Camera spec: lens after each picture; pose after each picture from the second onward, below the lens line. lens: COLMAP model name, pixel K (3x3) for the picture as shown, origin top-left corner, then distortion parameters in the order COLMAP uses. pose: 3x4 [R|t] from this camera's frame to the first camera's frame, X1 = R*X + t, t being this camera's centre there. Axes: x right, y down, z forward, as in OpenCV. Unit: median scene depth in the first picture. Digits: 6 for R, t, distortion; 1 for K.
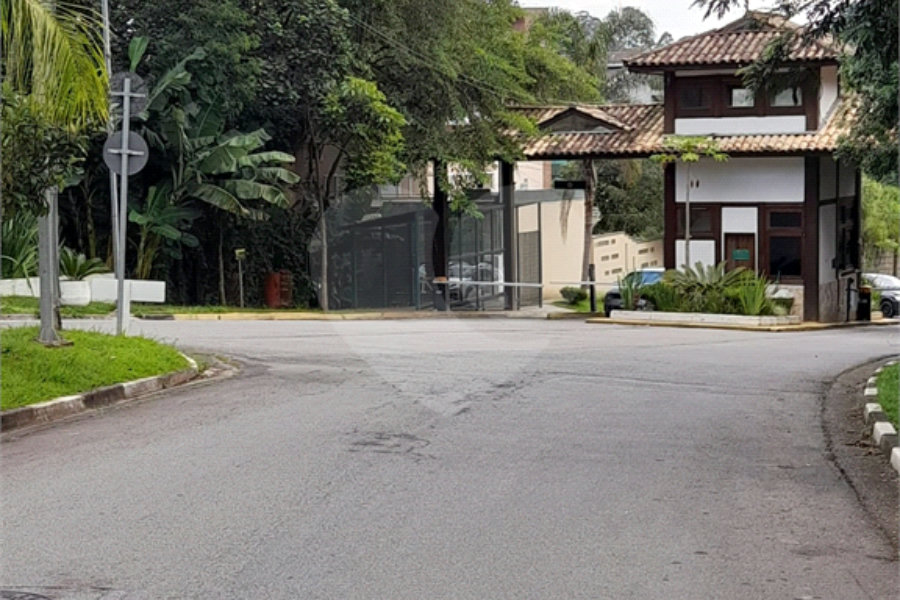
lens RADIAL K [[1734.7, 0, 450.0], [0, 1734.7, 300.0], [0, 0, 1]] dist [0.028006, 2.878091]
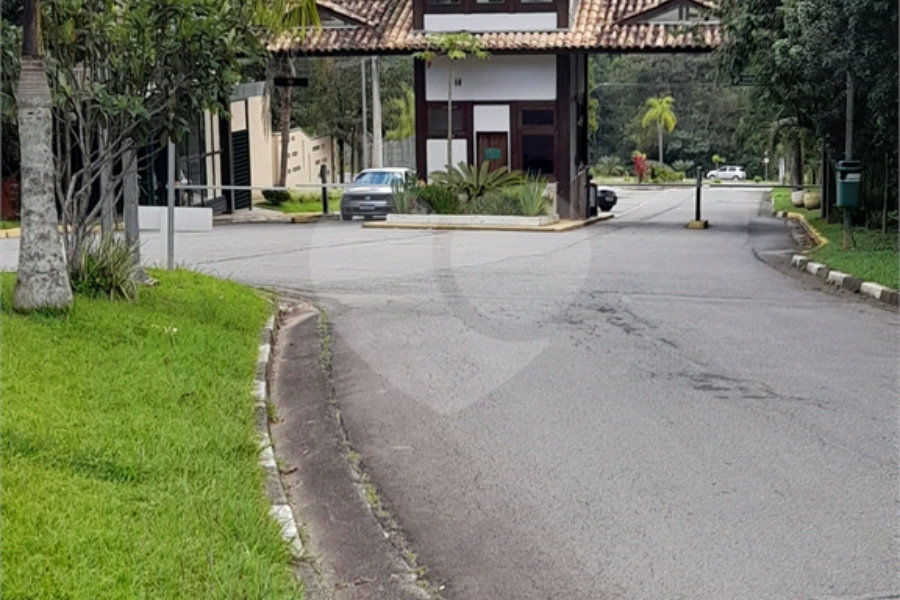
lens RADIAL K [[1734.7, 0, 450.0], [0, 1734.7, 300.0], [0, 0, 1]] dist [0.028006, 2.878091]
pose [[0.961610, -0.041151, 0.271315, -0.128298], [0.023813, 0.997476, 0.066891, -0.009517], [-0.273383, -0.057862, 0.960163, 0.052353]]
